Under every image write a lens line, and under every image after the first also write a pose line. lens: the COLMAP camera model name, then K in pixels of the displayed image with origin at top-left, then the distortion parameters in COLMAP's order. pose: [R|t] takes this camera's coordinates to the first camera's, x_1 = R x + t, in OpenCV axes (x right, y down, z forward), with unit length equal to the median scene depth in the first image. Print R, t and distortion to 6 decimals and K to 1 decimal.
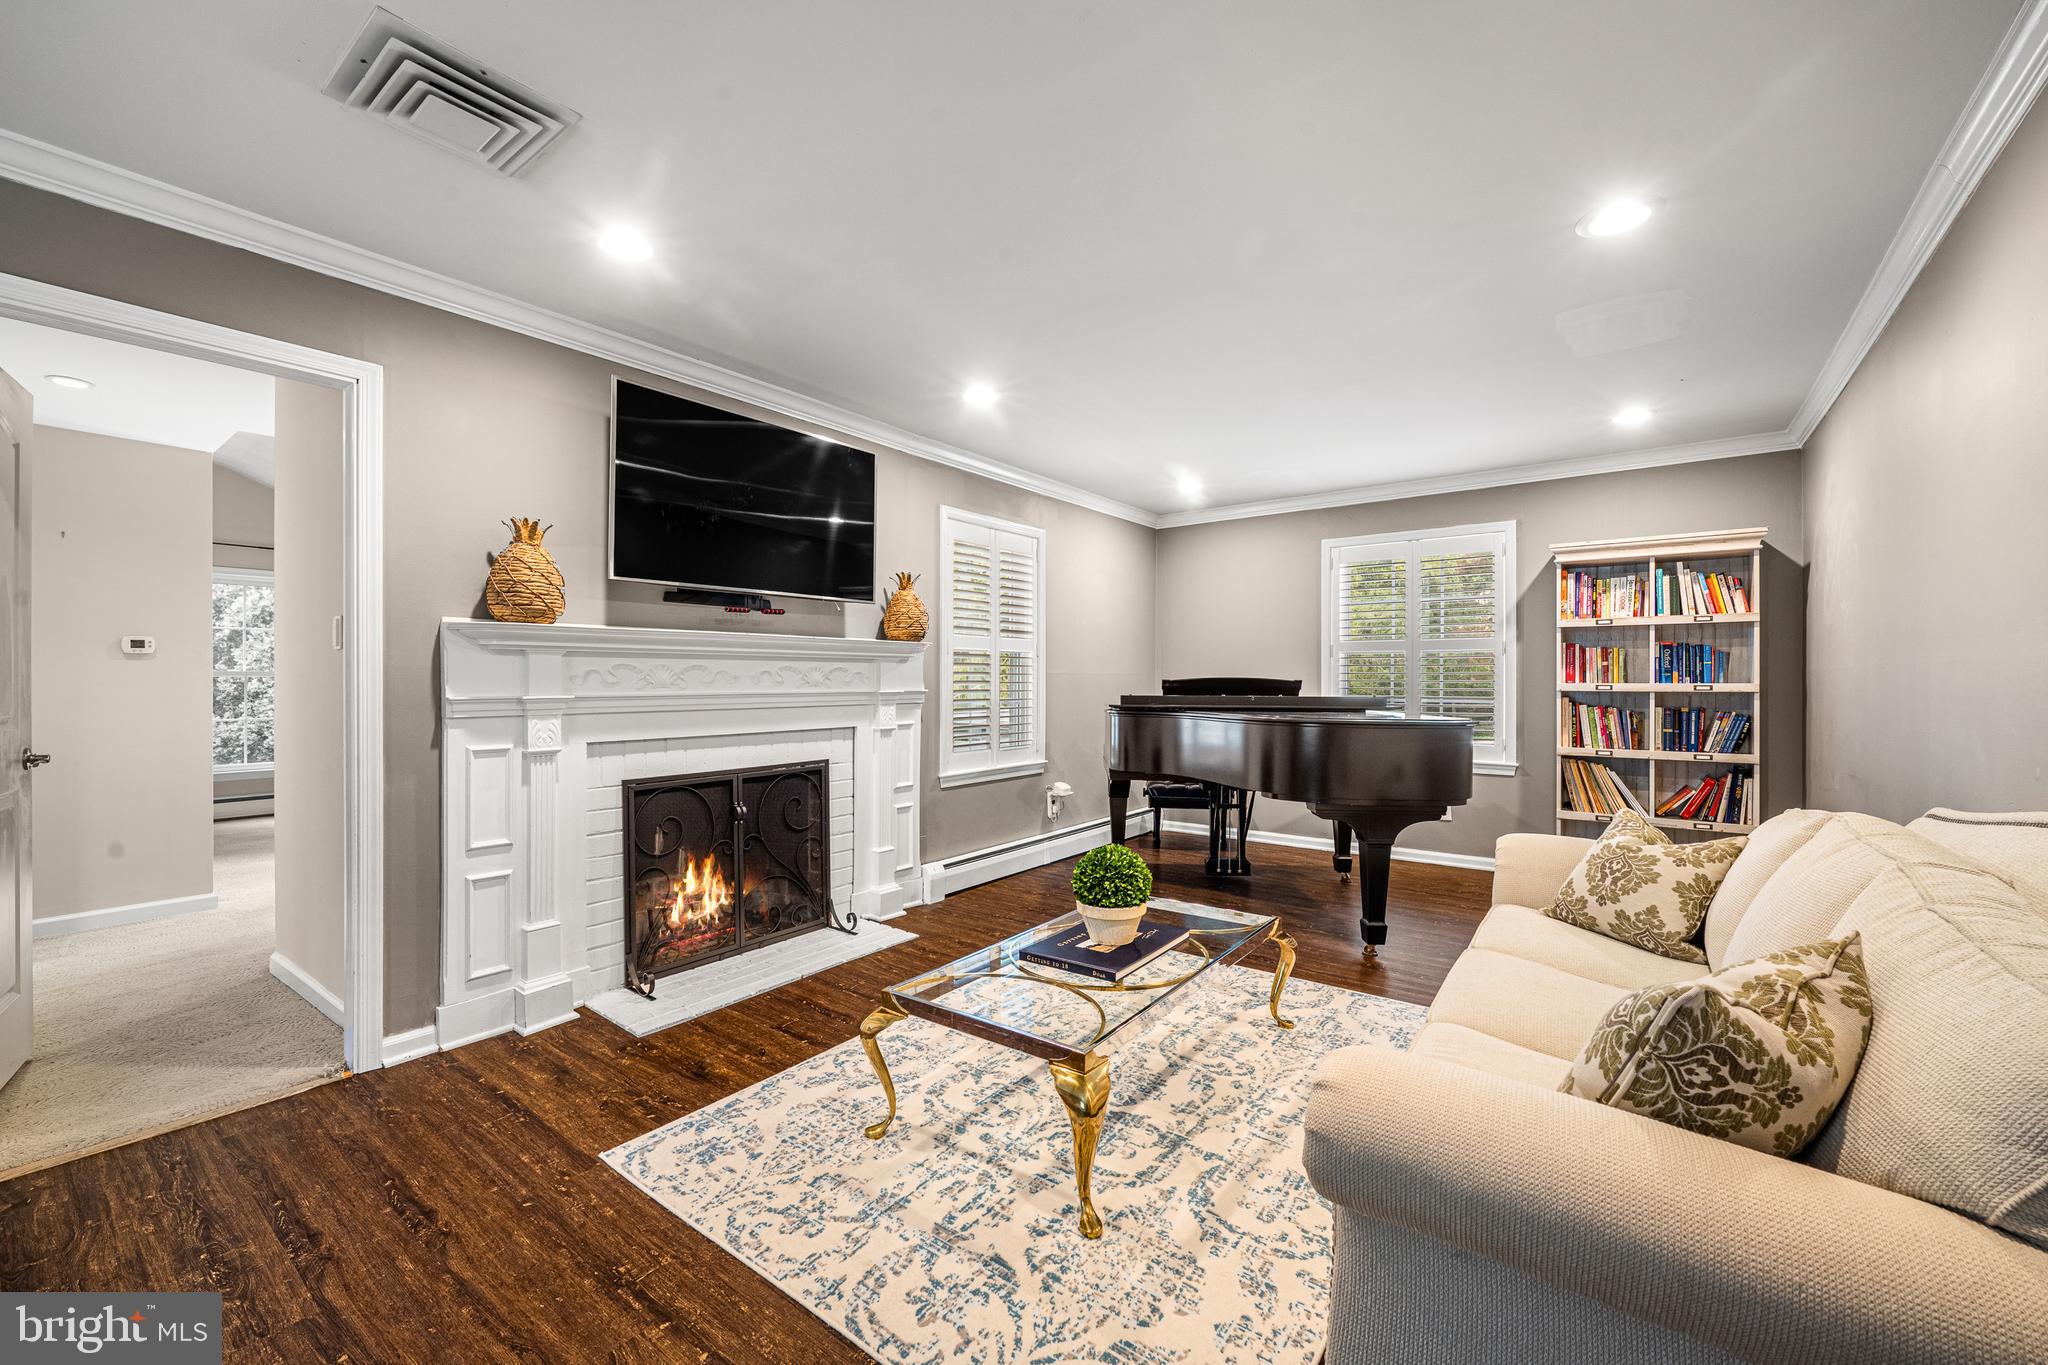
lens RADIAL K [[814.9, 0, 1020.7], [0, 814.9, 679.5], [0, 0, 1]] dist [-0.009294, 0.000022]
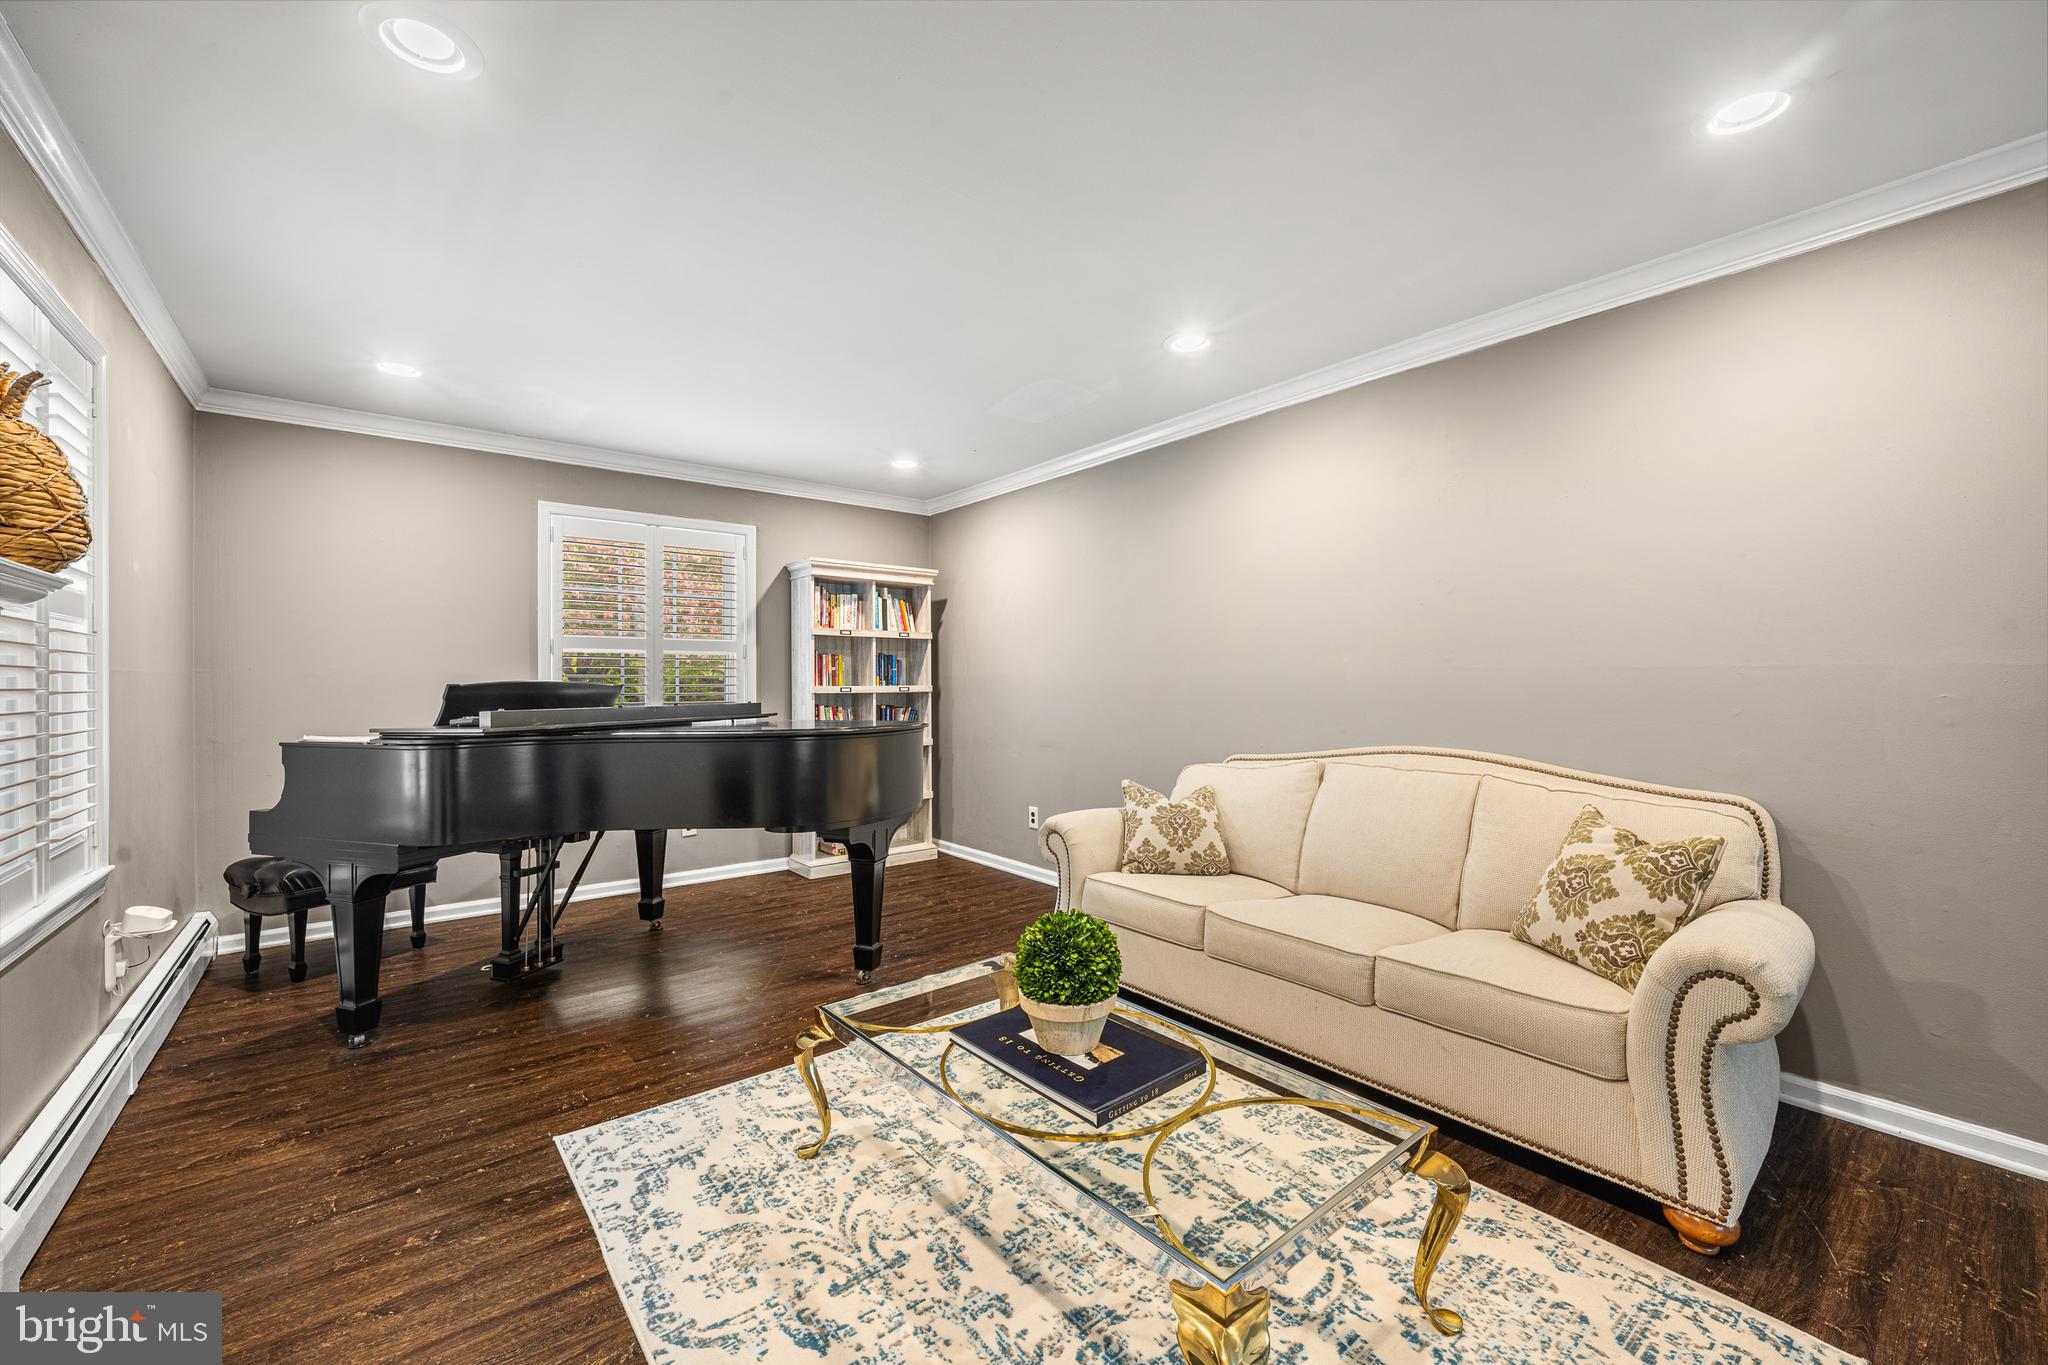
lens RADIAL K [[814.9, 0, 1020.7], [0, 814.9, 679.5], [0, 0, 1]] dist [-0.009294, 0.000022]
pose [[0.241153, 0.000947, 0.970487, -0.347865], [0.002279, 0.999996, -0.001543, -0.001884], [-0.970485, 0.002584, 0.241149, 0.500985]]
